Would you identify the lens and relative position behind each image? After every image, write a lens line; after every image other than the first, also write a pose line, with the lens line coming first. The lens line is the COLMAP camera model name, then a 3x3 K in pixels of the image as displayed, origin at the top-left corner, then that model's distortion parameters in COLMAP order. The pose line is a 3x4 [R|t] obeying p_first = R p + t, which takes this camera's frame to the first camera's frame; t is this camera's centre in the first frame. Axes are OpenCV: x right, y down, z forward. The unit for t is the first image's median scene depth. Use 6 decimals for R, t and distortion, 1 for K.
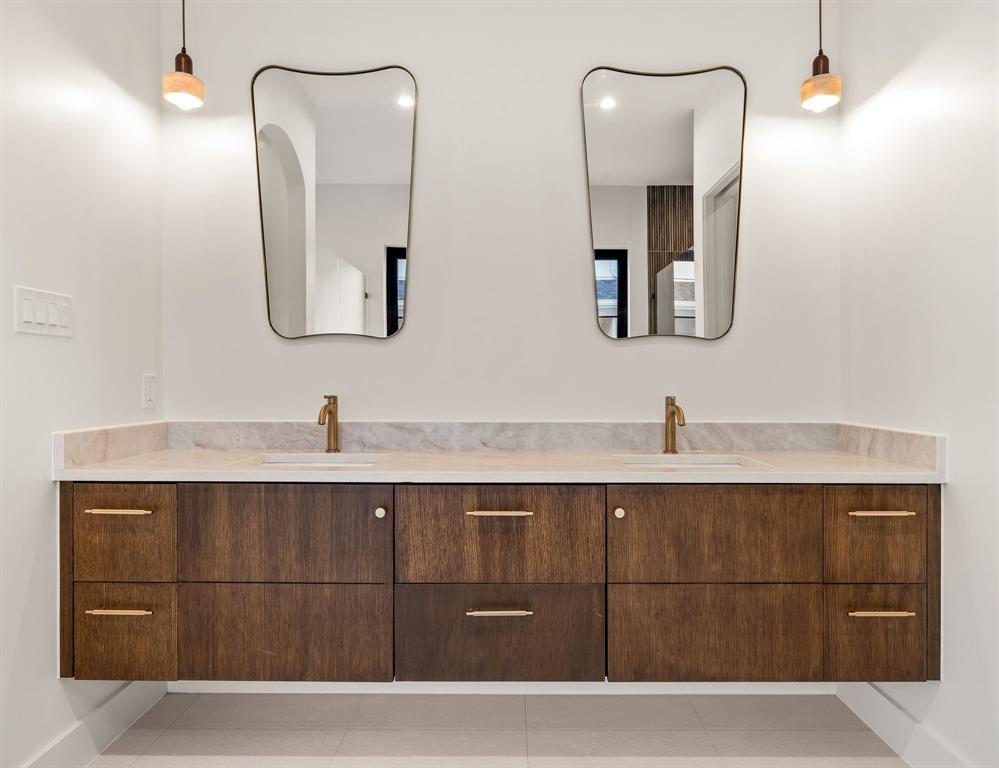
lens RADIAL K [[612.2, 0, 504.0], [0, 612.2, 386.5], [0, 0, 1]] dist [-0.000246, 0.002530]
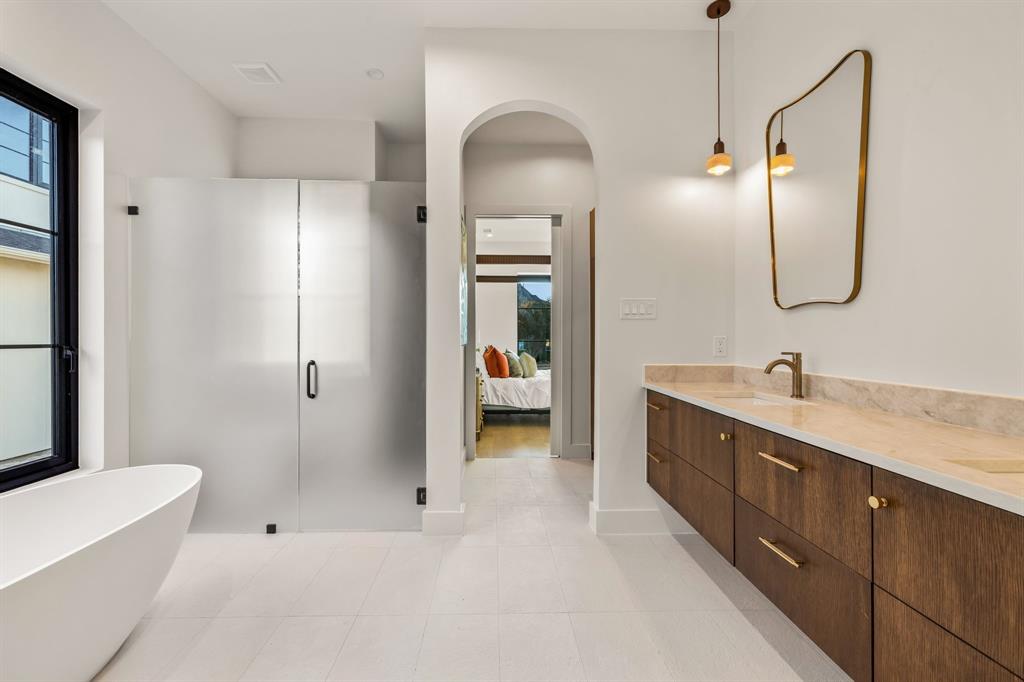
lens RADIAL K [[439.5, 0, 513.3], [0, 439.5, 341.8], [0, 0, 1]] dist [0.005338, 0.000131]
pose [[0.043633, 0.009411, -0.999003, 0.753468], [-0.010976, 0.999900, 0.008940, -0.011548], [0.998987, 0.010575, 0.043732, 0.473325]]
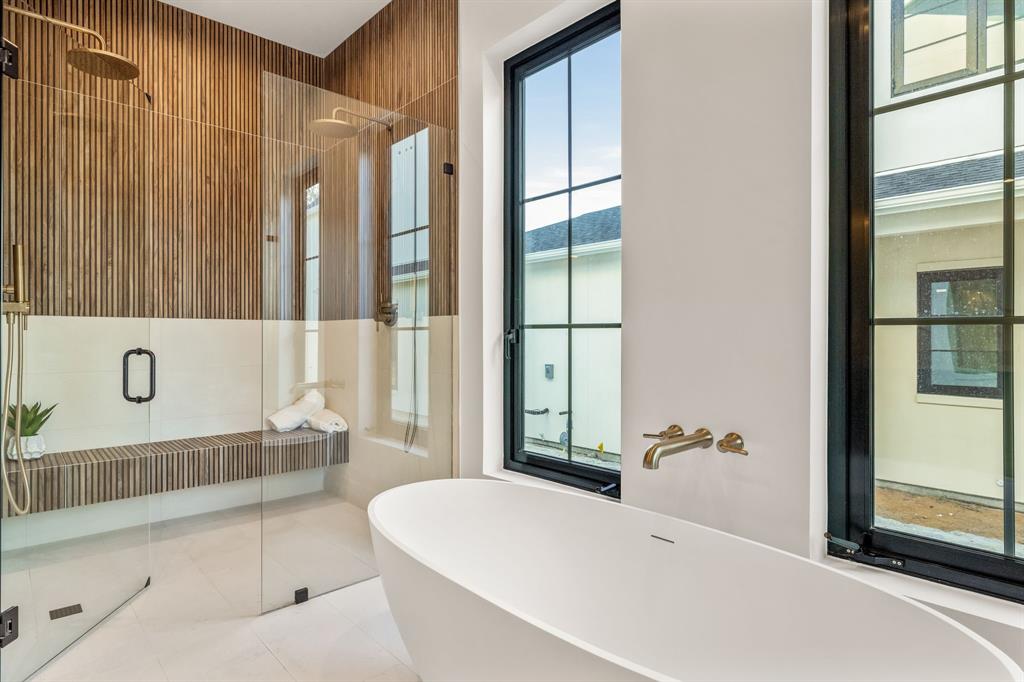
lens RADIAL K [[547.1, 0, 510.4], [0, 547.1, 336.6], [0, 0, 1]] dist [-0.002598, 0.000207]
pose [[-0.673962, -0.003621, 0.738757, -0.650220], [0.001646, 0.999978, 0.006403, 0.022875], [-0.738764, 0.005531, -0.673942, 0.318180]]
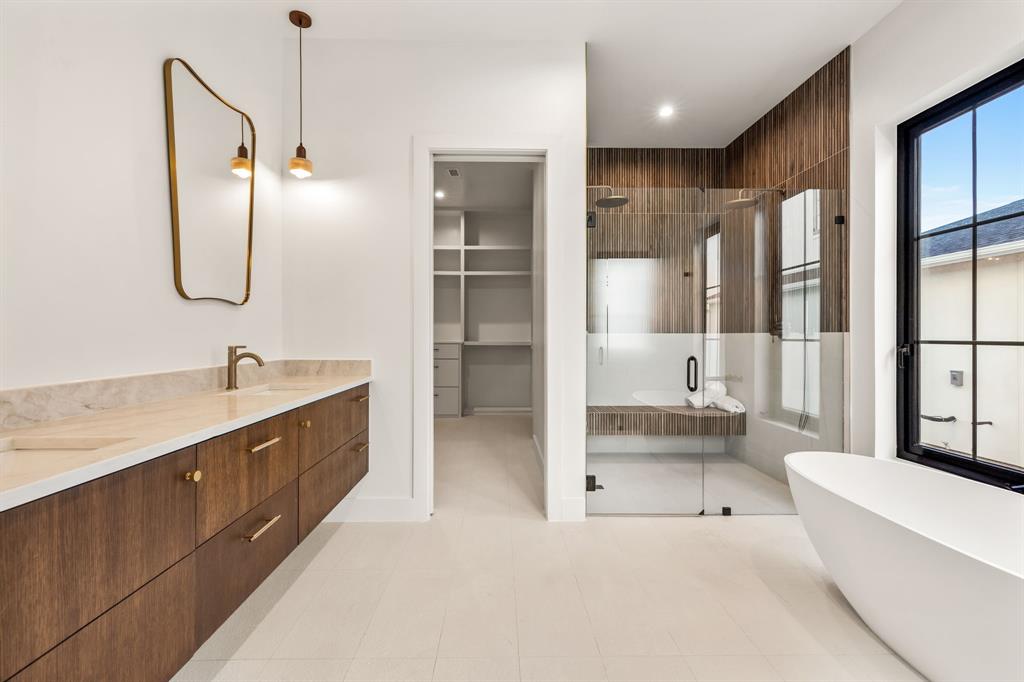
lens RADIAL K [[439.5, 0, 506.9], [0, 439.5, 335.7], [0, 0, 1]] dist [0.005338, 0.000131]
pose [[-0.013474, -0.002743, 0.999905, -0.865897], [0.005537, 0.999981, 0.002817, -0.007351], [-0.999894, 0.005574, -0.013458, 0.525671]]
